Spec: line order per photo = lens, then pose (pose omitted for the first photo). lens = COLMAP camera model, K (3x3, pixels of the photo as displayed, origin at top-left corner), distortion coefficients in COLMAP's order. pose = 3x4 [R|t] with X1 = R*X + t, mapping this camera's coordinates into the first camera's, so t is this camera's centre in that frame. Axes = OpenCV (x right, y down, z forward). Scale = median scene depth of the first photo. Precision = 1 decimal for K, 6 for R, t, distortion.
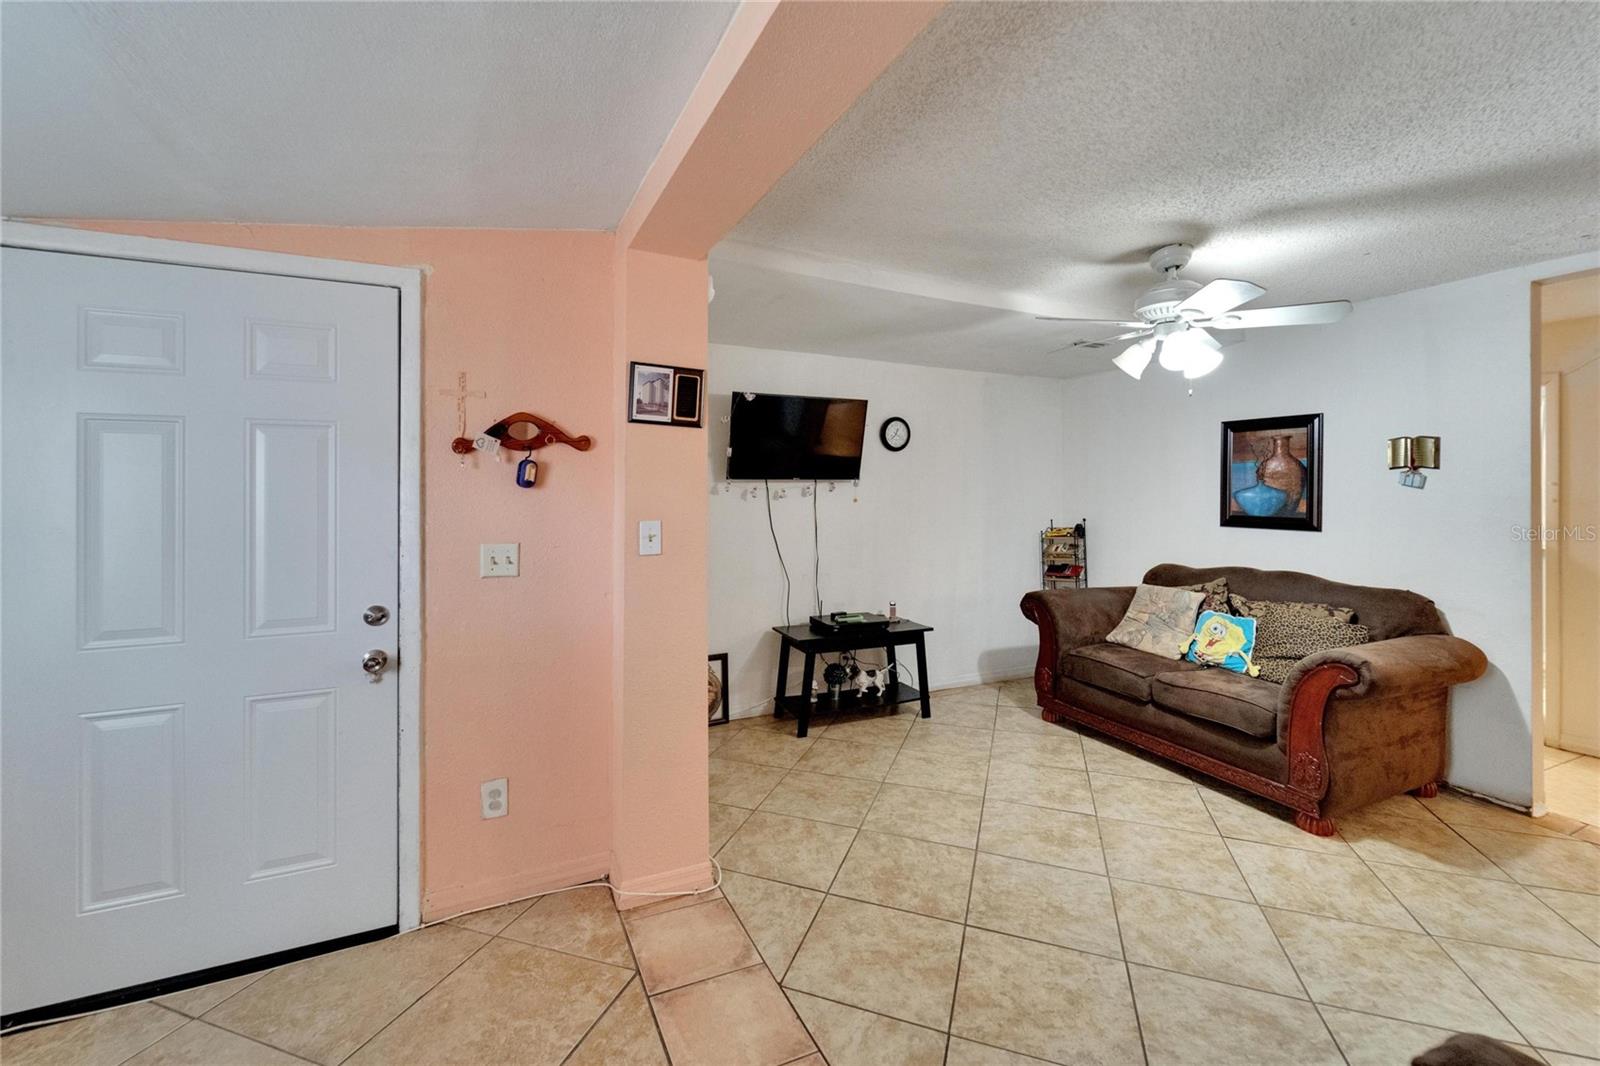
lens RADIAL K [[667.3, 0, 804.7], [0, 667.3, 485.0], [0, 0, 1]] dist [-0.001589, -0.000859]
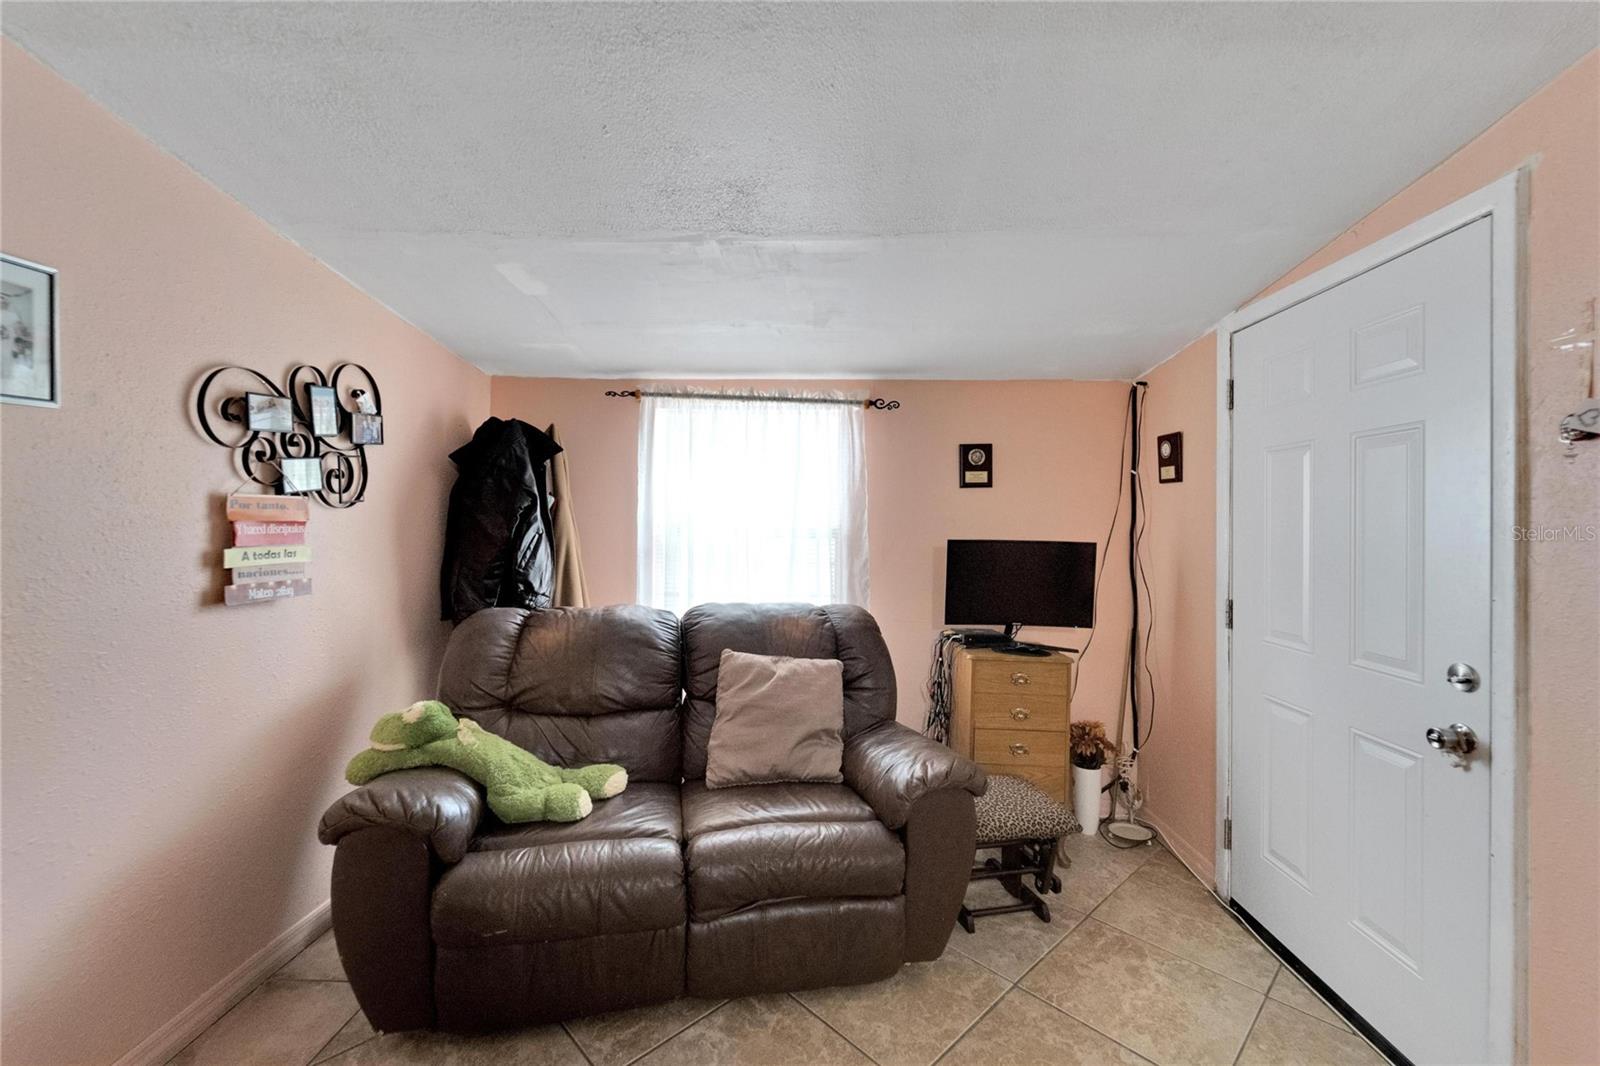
lens RADIAL K [[702.8, 0, 797.1], [0, 702.8, 515.9], [0, 0, 1]] dist [0.000126, -0.000229]
pose [[-0.466207, -0.006667, -0.884651, 0.382025], [-0.001301, 0.999976, -0.006850, 0.026244], [0.884675, -0.002043, -0.466204, 0.722236]]
